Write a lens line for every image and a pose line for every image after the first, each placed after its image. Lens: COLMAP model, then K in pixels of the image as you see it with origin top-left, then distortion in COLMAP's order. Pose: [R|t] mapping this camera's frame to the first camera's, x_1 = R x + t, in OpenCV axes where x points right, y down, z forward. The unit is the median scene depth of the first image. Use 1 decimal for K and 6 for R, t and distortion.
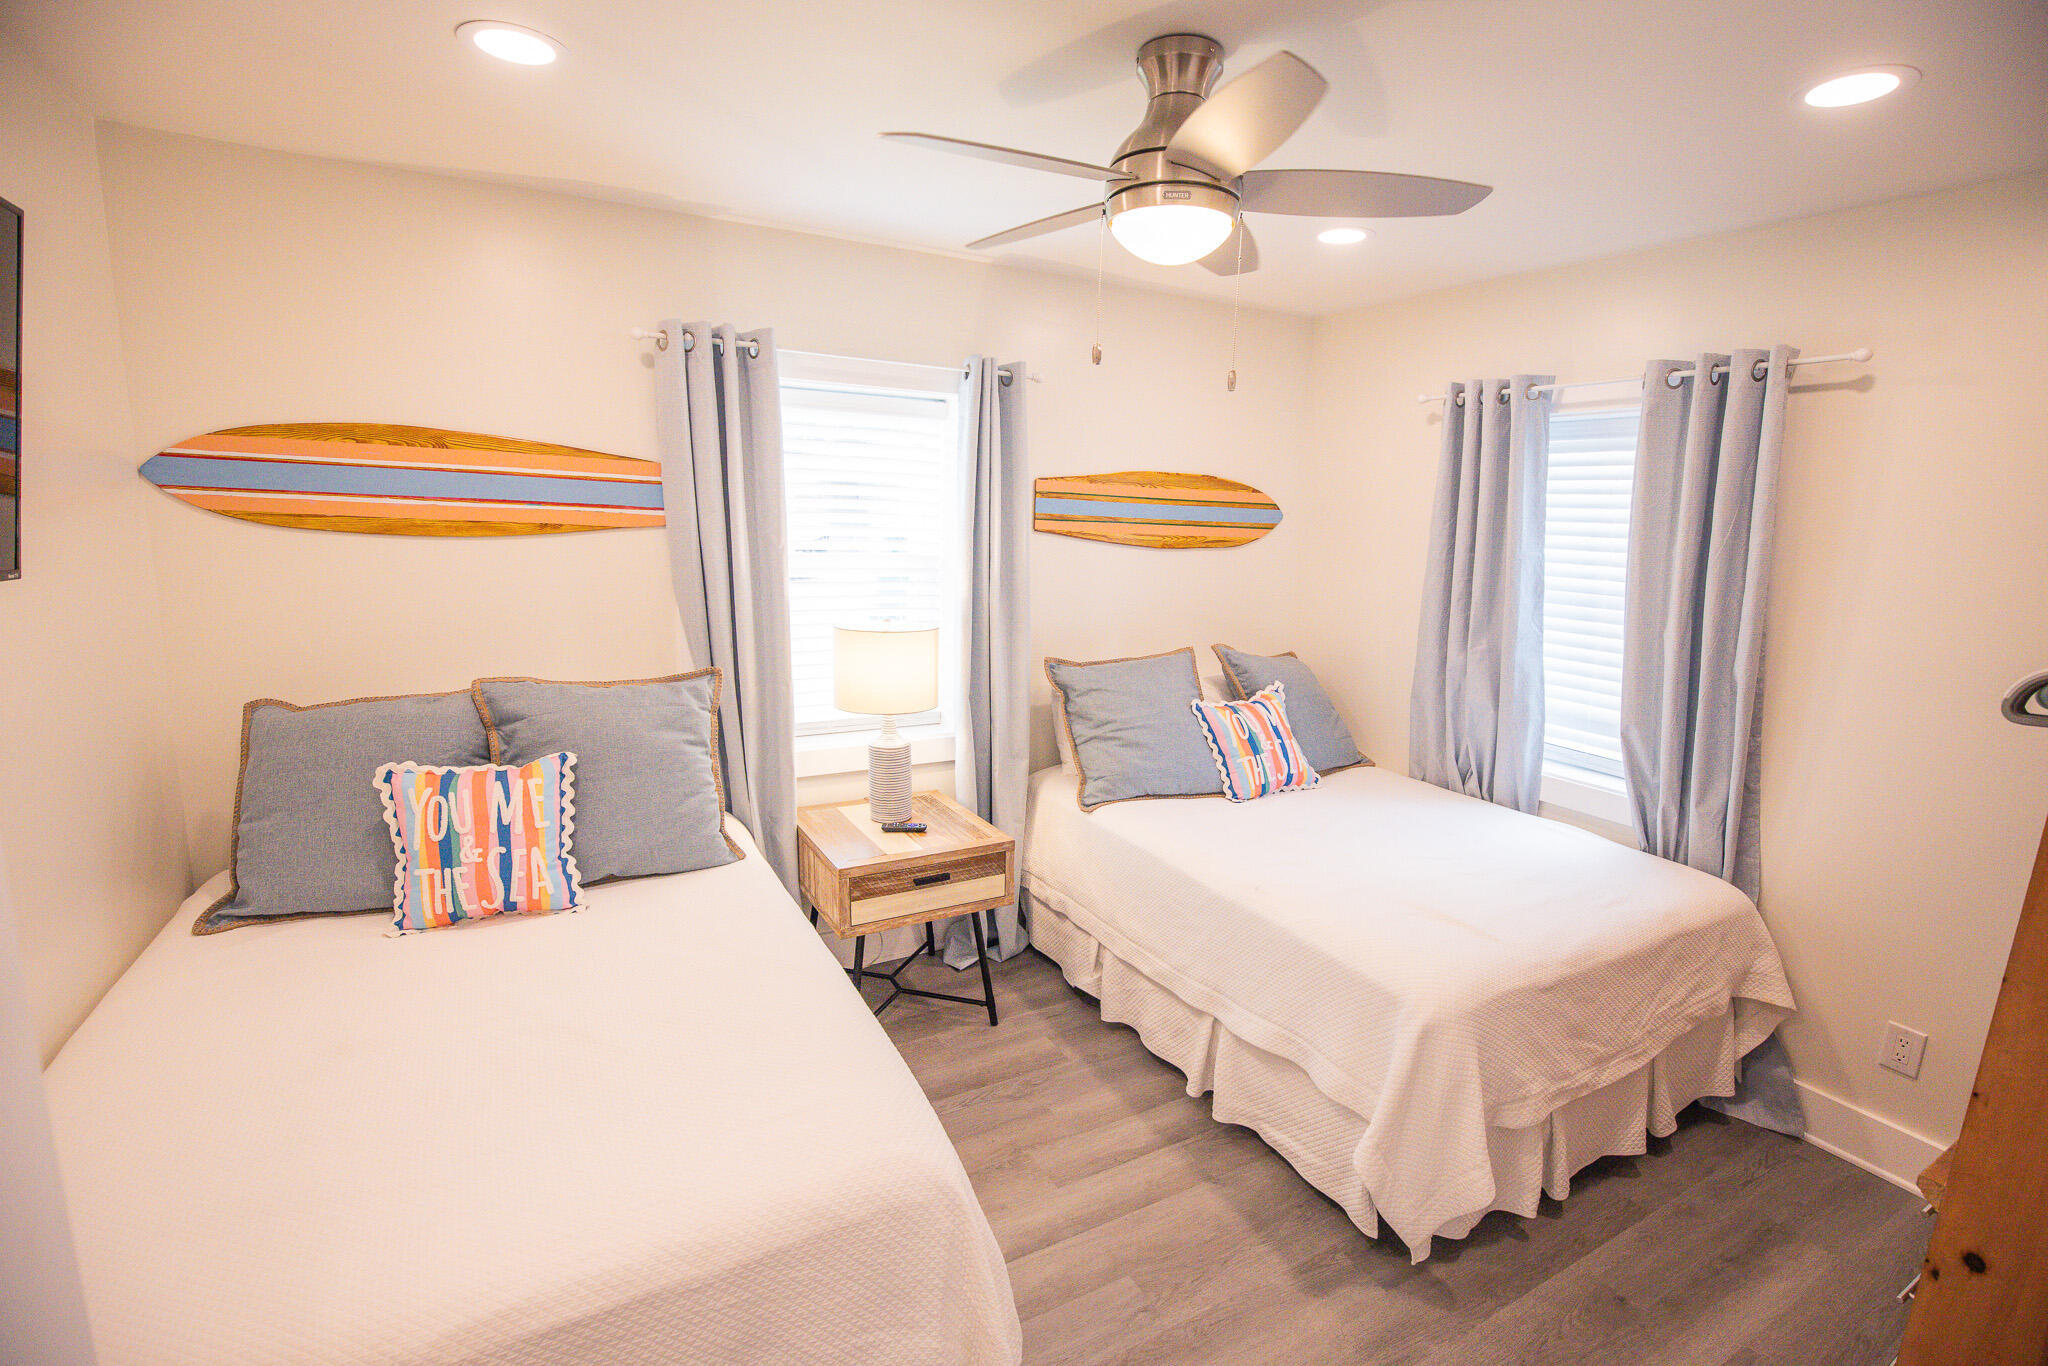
lens RADIAL K [[932.0, 0, 1031.4], [0, 932.0, 685.8], [0, 0, 1]] dist [-0.035461, 0.006901]
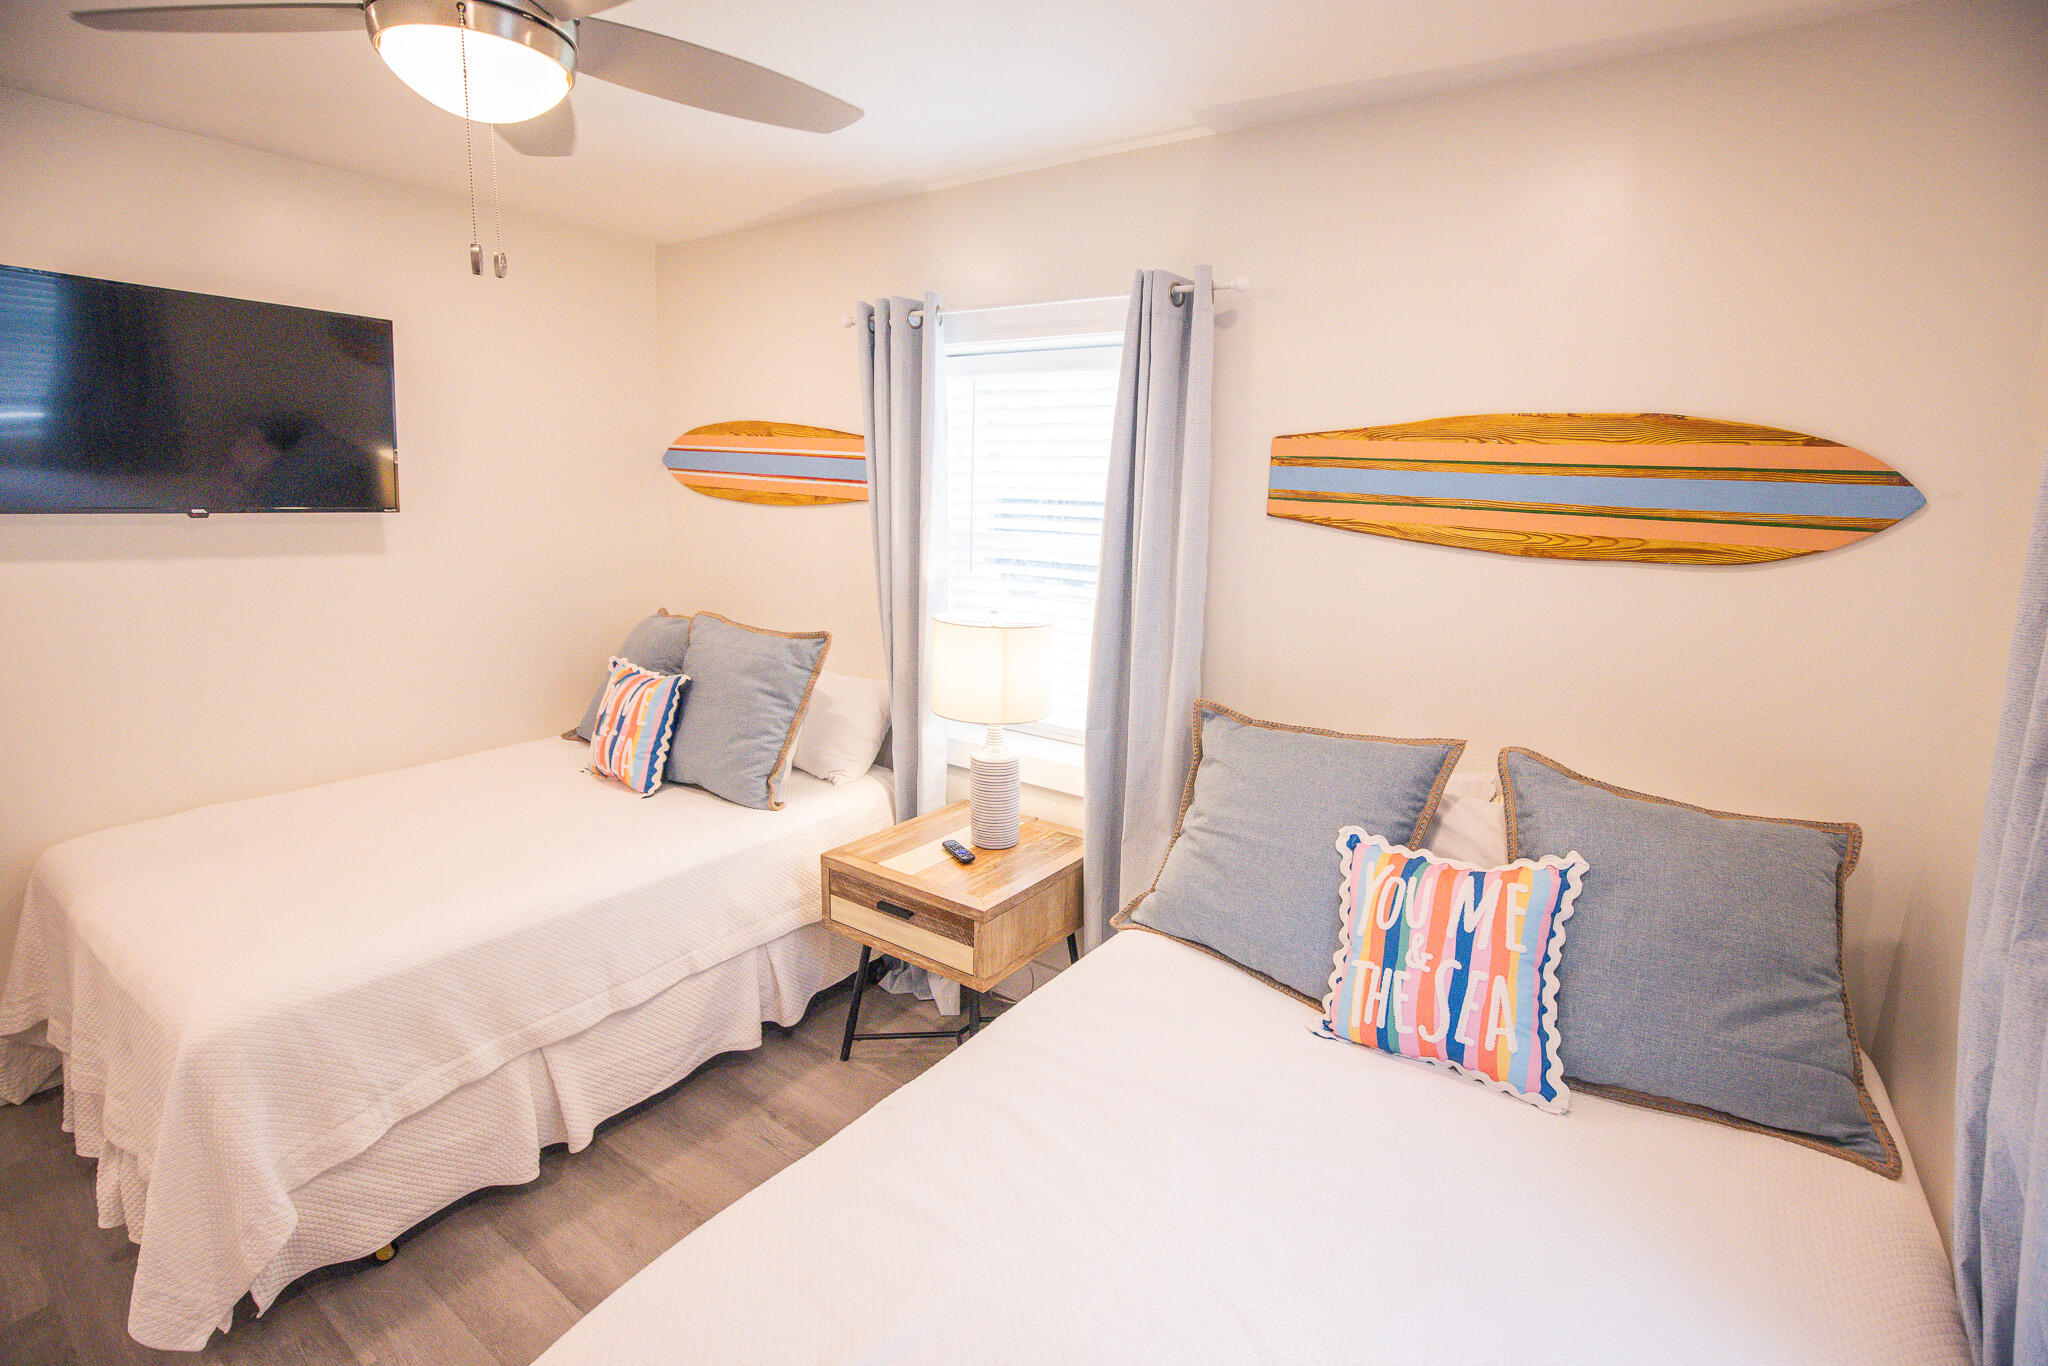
lens RADIAL K [[932.0, 0, 1052.1], [0, 932.0, 680.4], [0, 0, 1]] dist [-0.035461, 0.006901]
pose [[0.446419, 0.169163, -0.878689, 0.668031], [-0.179020, 0.979000, 0.097524, -0.107792], [0.876734, 0.113766, 0.467328, 0.694815]]
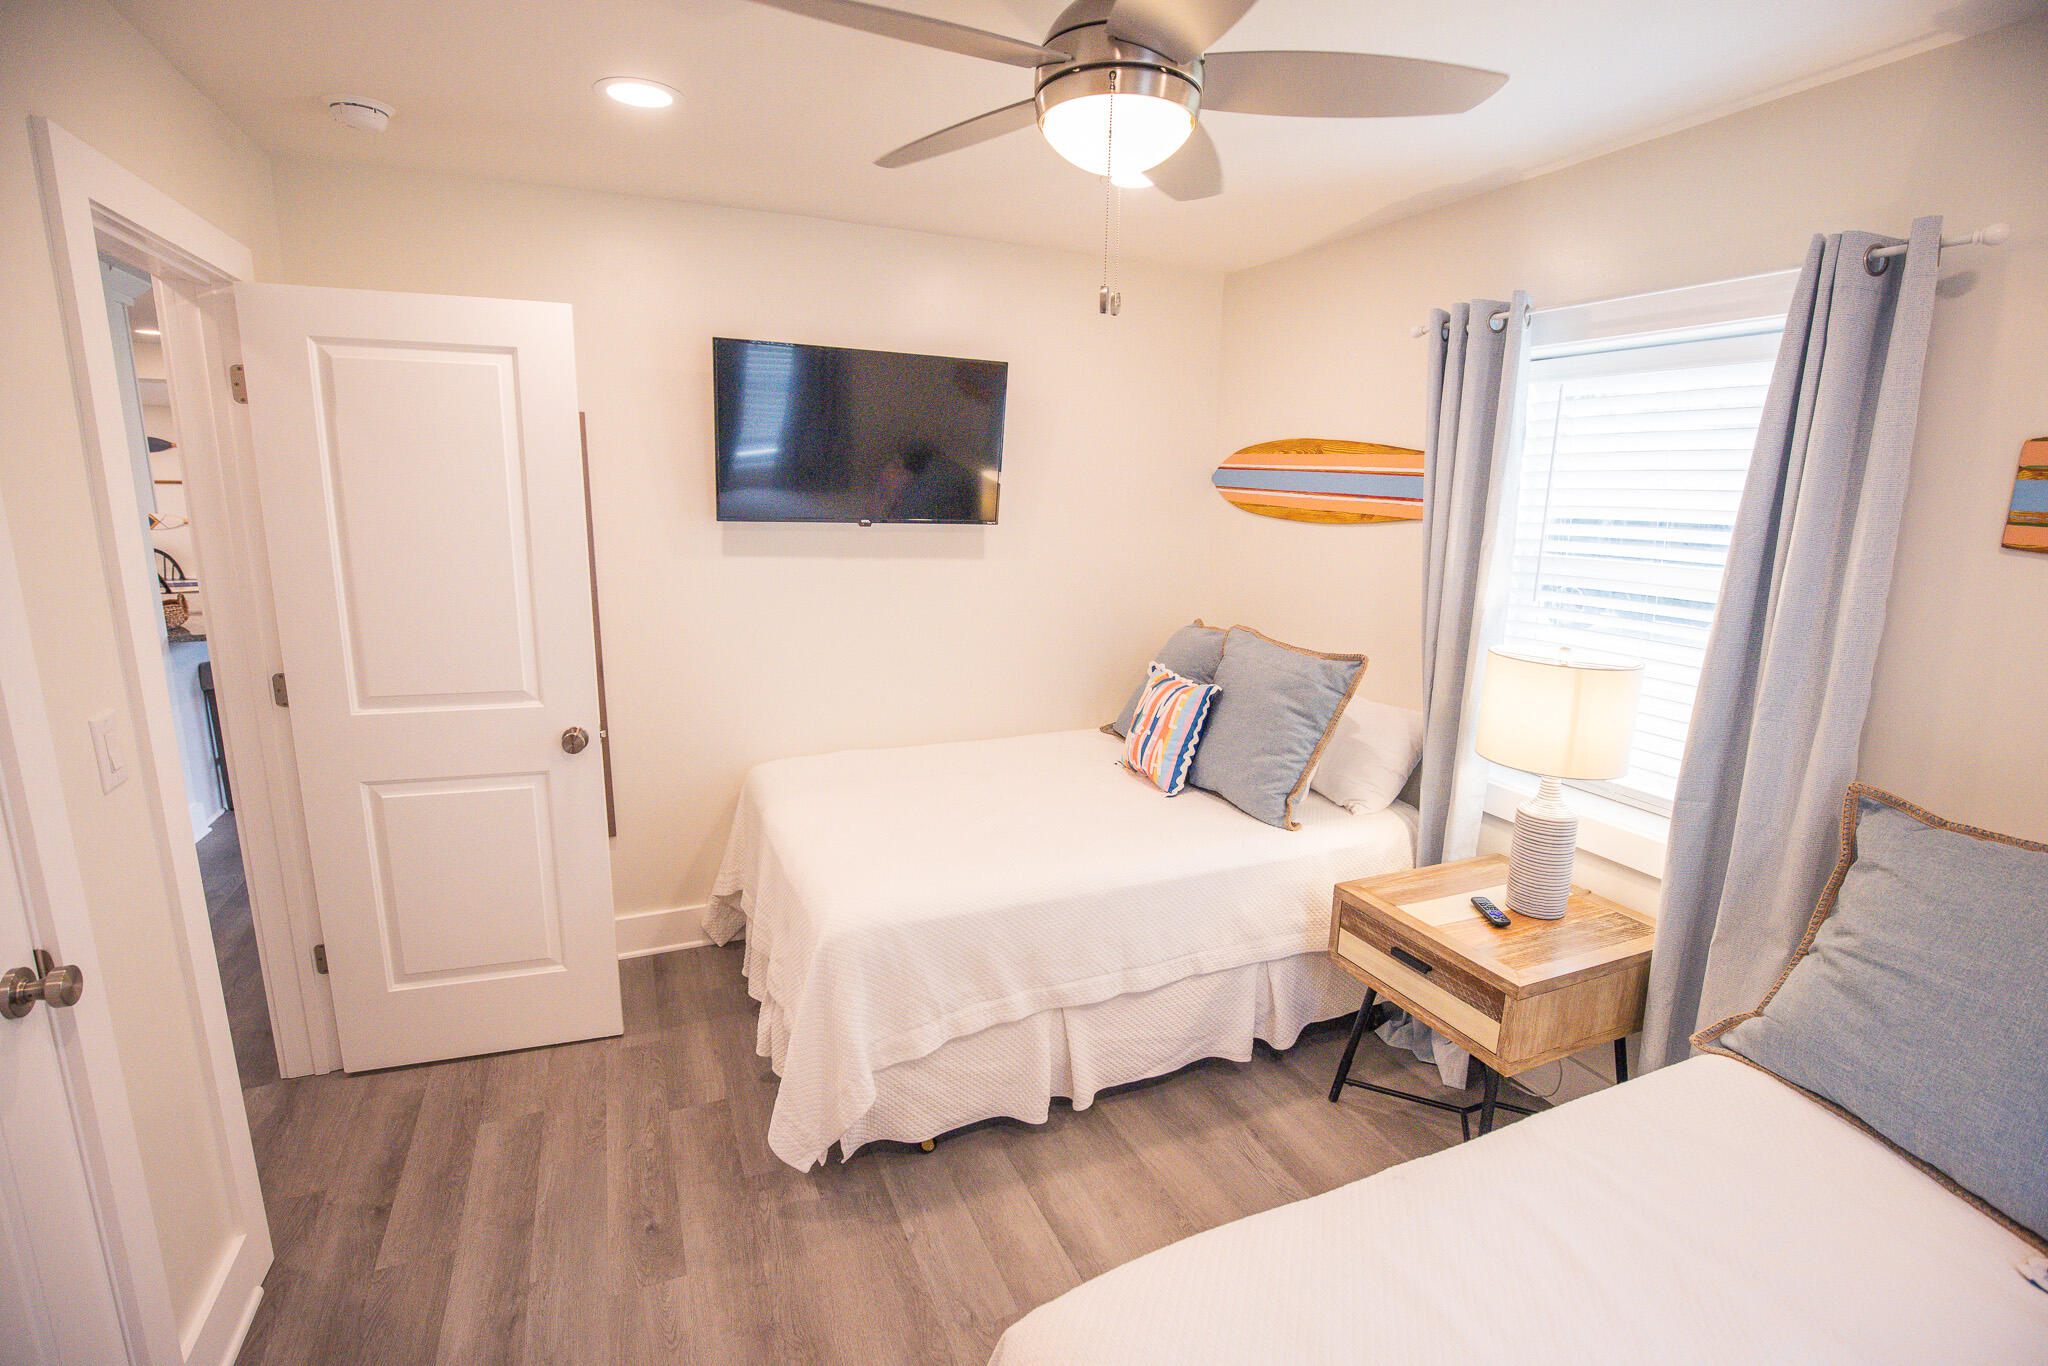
lens RADIAL K [[932.0, 0, 1041.2], [0, 932.0, 684.4], [0, 0, 1]] dist [-0.035461, 0.006901]
pose [[-0.083859, 0.176122, -0.980790, 0.647292], [-0.204097, 0.960355, 0.189903, -0.103432], [0.975352, 0.216102, -0.044589, 0.668117]]
